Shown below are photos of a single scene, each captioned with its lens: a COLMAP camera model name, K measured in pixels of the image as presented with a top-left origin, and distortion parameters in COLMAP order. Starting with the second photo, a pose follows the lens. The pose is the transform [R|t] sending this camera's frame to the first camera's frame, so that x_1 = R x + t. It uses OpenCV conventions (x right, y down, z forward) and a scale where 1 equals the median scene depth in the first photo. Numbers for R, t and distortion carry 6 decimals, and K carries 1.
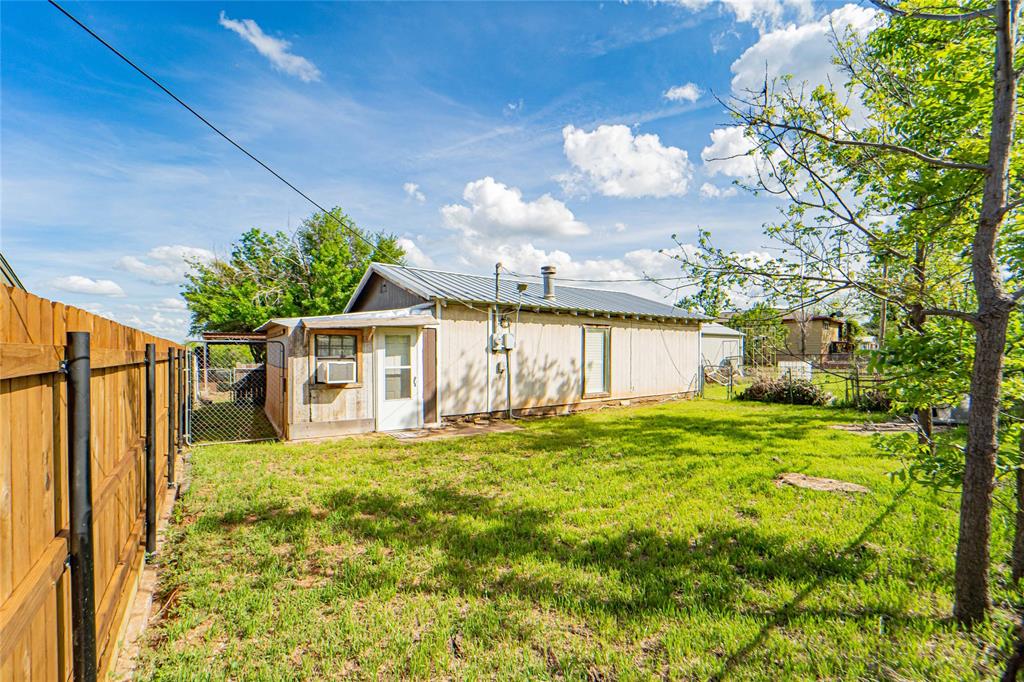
lens RADIAL K [[420.0, 0, 511.6], [0, 420.0, 340.1], [0, 0, 1]] dist [-0.013827, -0.001709]
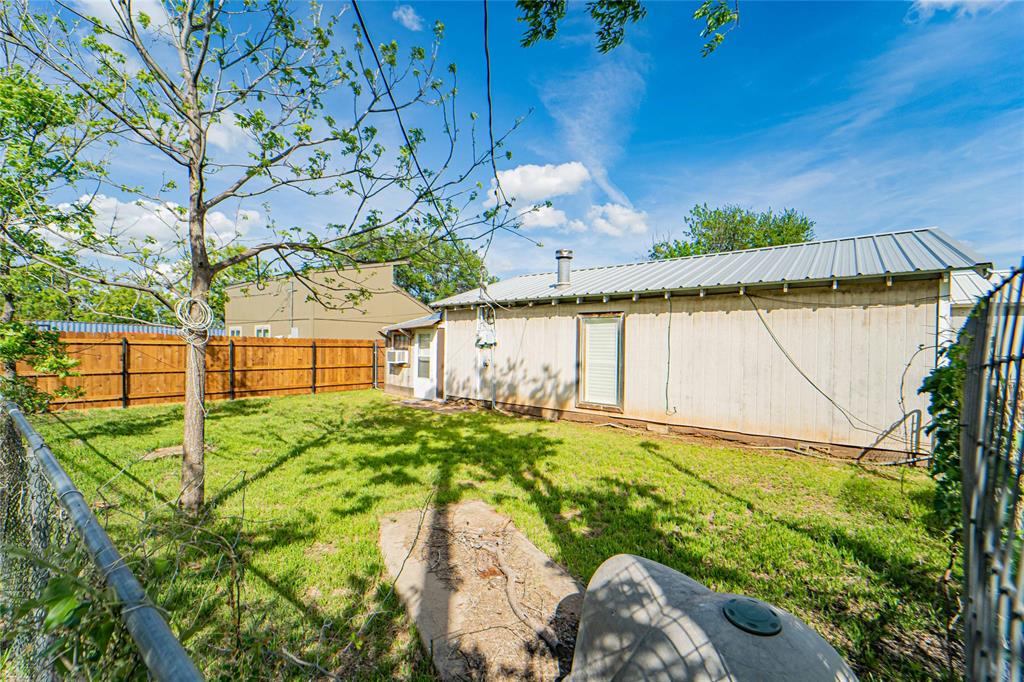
lens RADIAL K [[420.0, 0, 514.3], [0, 420.0, 344.5], [0, 0, 1]] dist [-0.013827, -0.001709]
pose [[0.297507, 0.003505, -0.954713, 1.007977], [0.007803, 0.999951, 0.006103, 0.016420], [0.954688, -0.009265, 0.297465, 0.723160]]
